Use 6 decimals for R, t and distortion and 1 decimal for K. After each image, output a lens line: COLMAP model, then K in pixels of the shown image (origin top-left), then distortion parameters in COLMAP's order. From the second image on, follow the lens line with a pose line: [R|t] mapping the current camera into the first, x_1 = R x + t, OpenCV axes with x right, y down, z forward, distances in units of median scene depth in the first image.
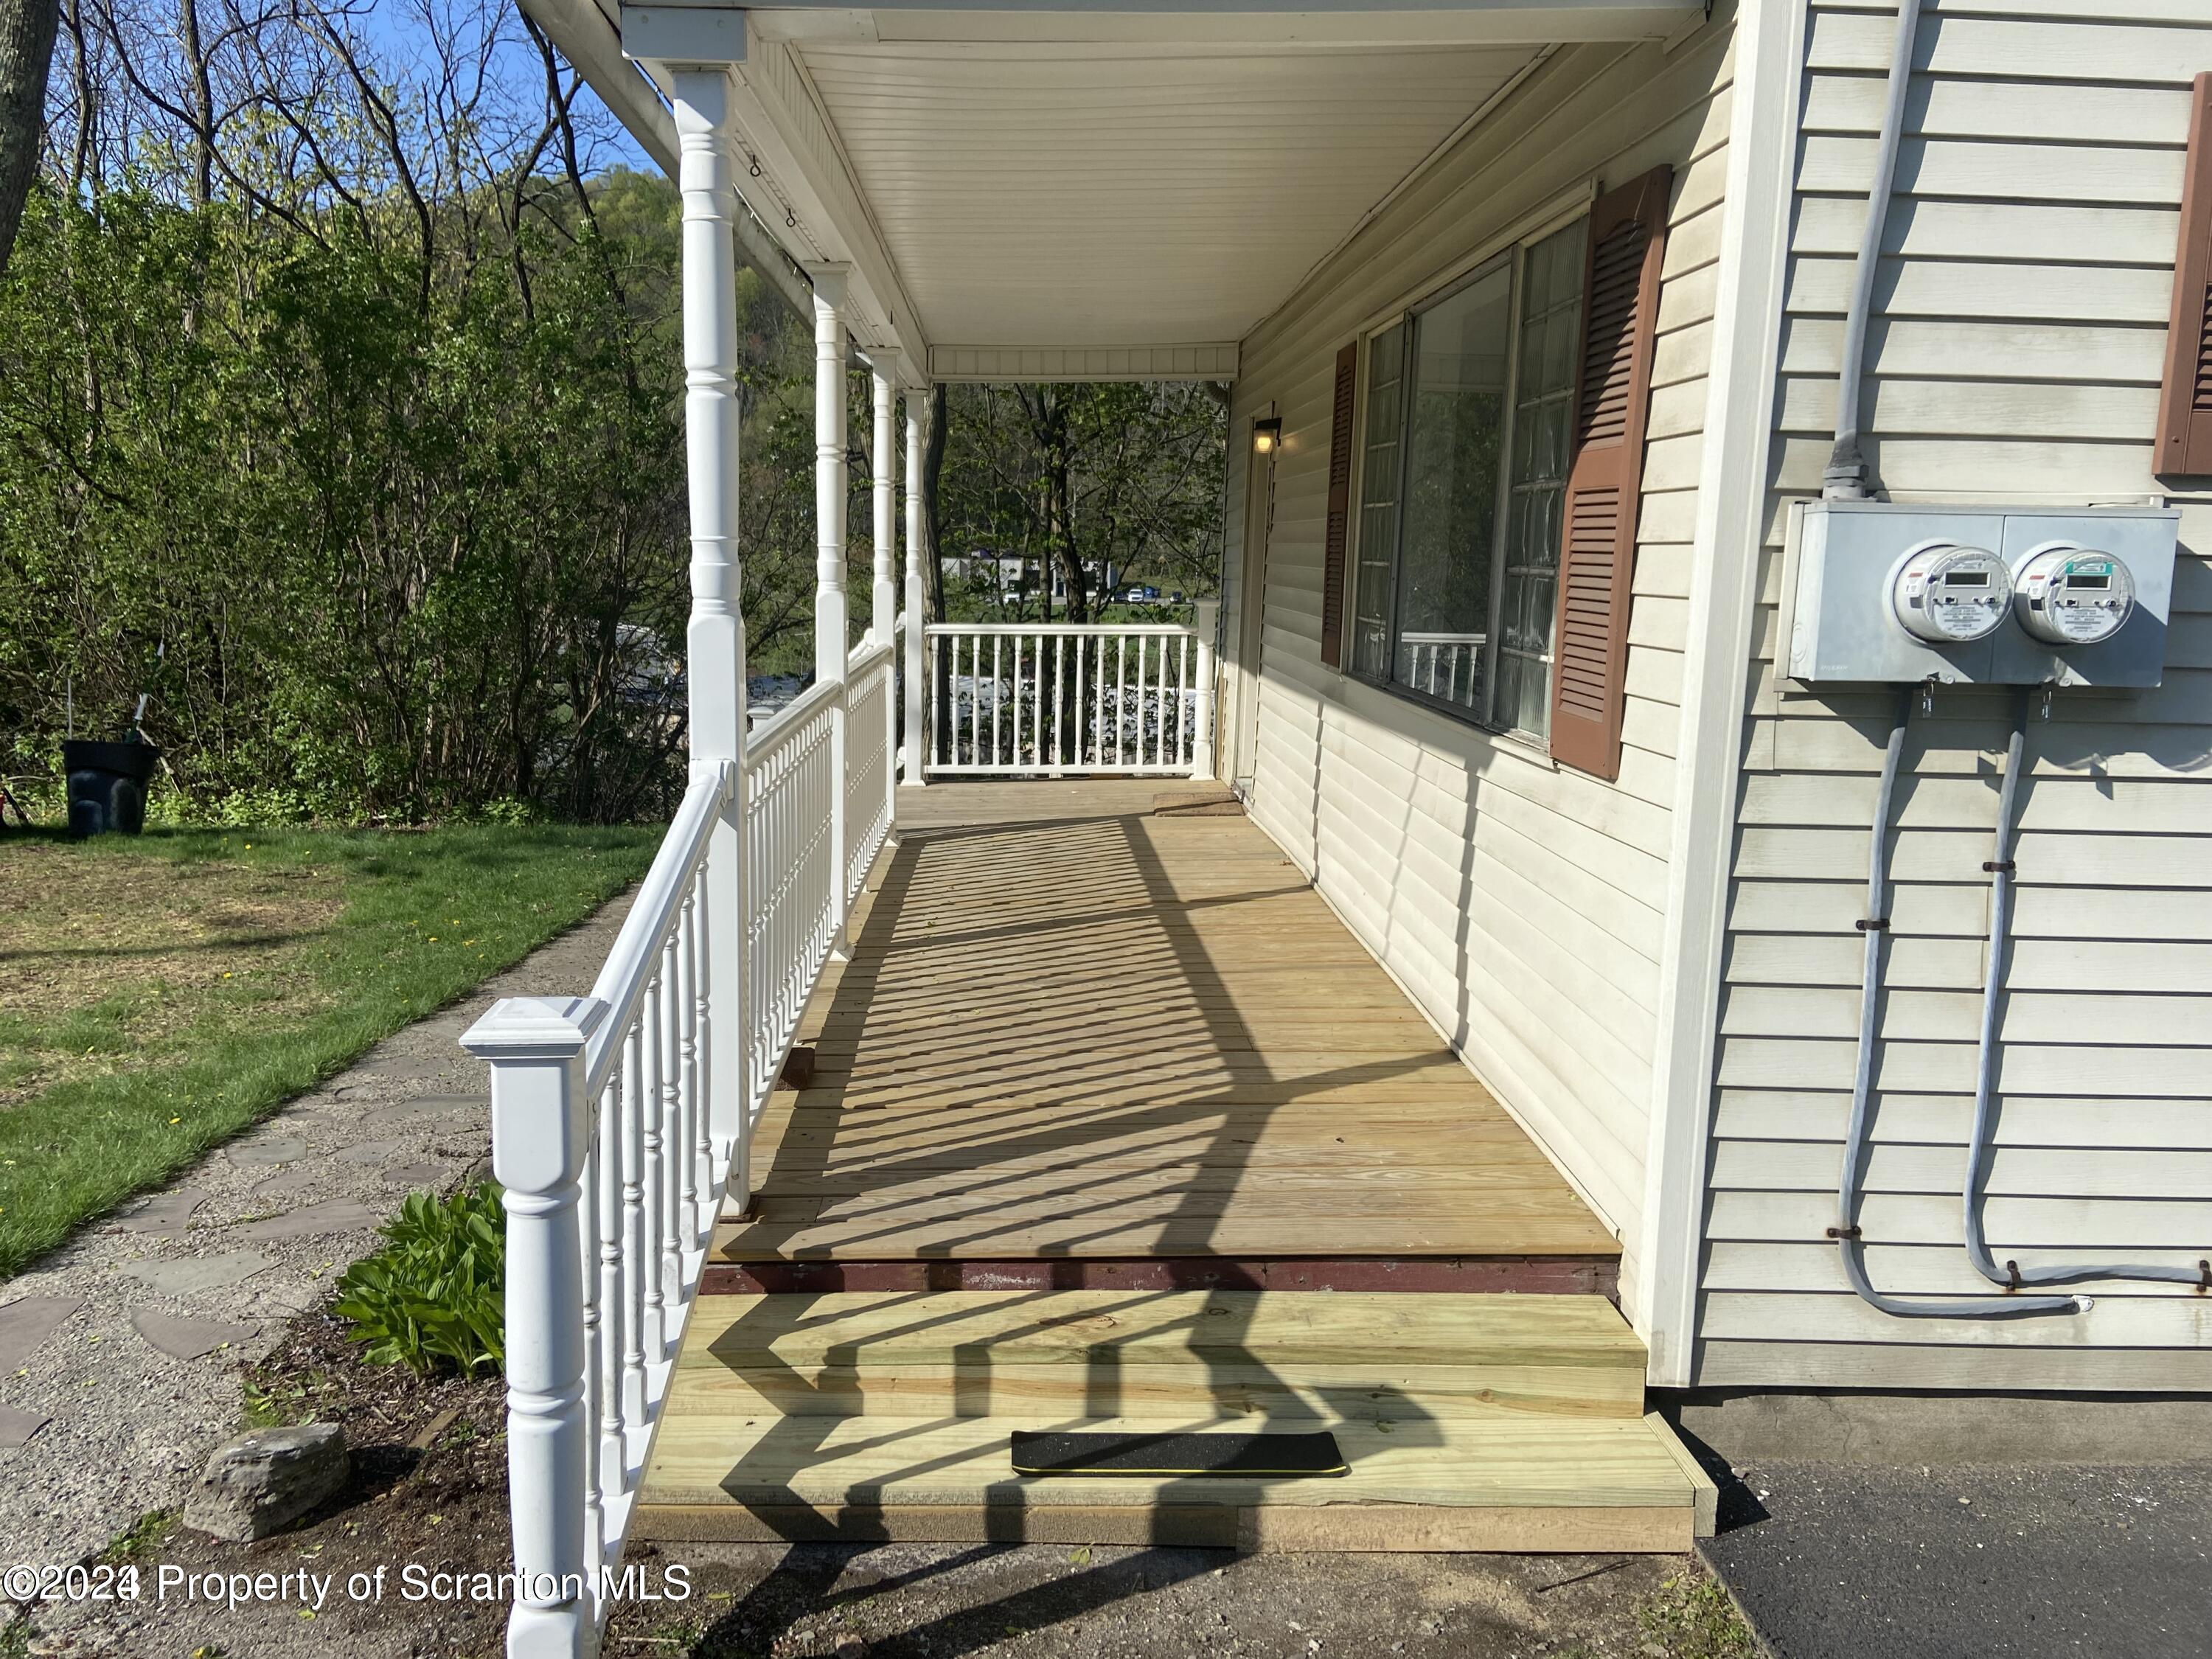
lens RADIAL K [[1648.5, 0, 1106.0], [0, 1648.5, 829.5], [0, 0, 1]] dist [0.115337, -0.136394]
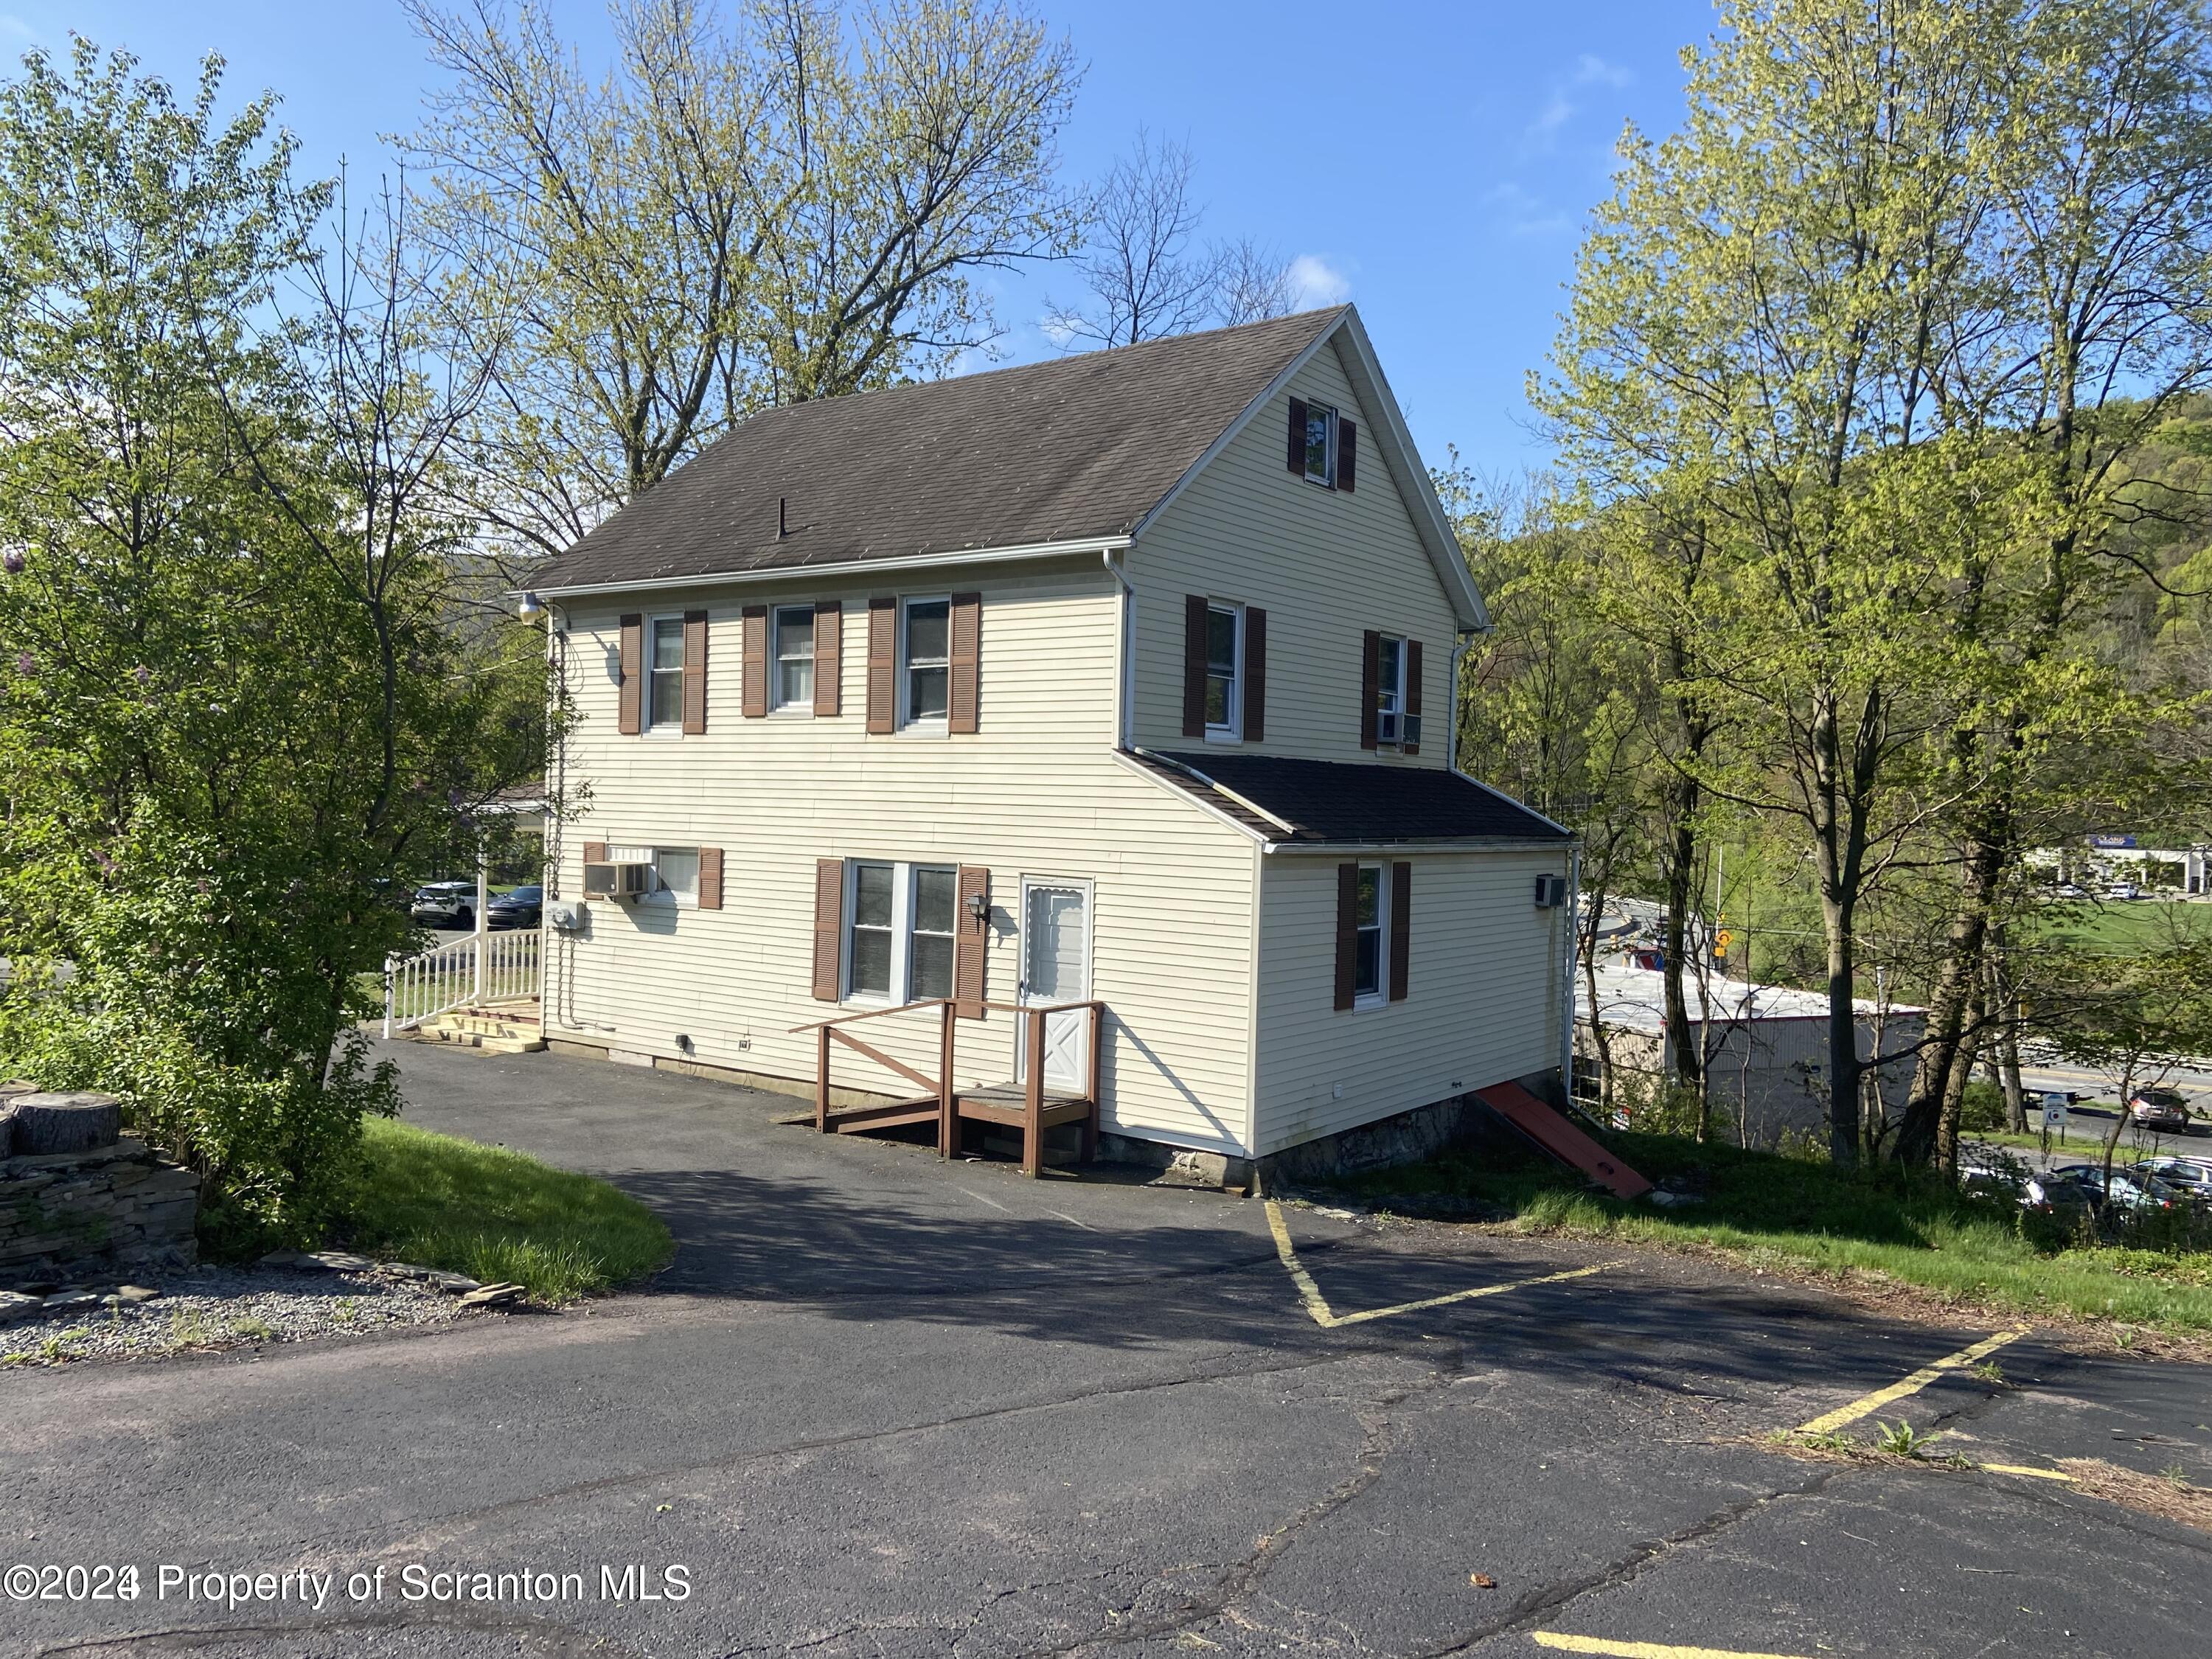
lens RADIAL K [[1648.5, 0, 1106.0], [0, 1648.5, 829.5], [0, 0, 1]] dist [0.115337, -0.136394]
pose [[0.789482, 0.003739, -0.613763, 5.889980], [-0.104706, 0.986144, -0.128676, 0.148181], [0.604777, 0.165852, 0.778934, -2.750590]]
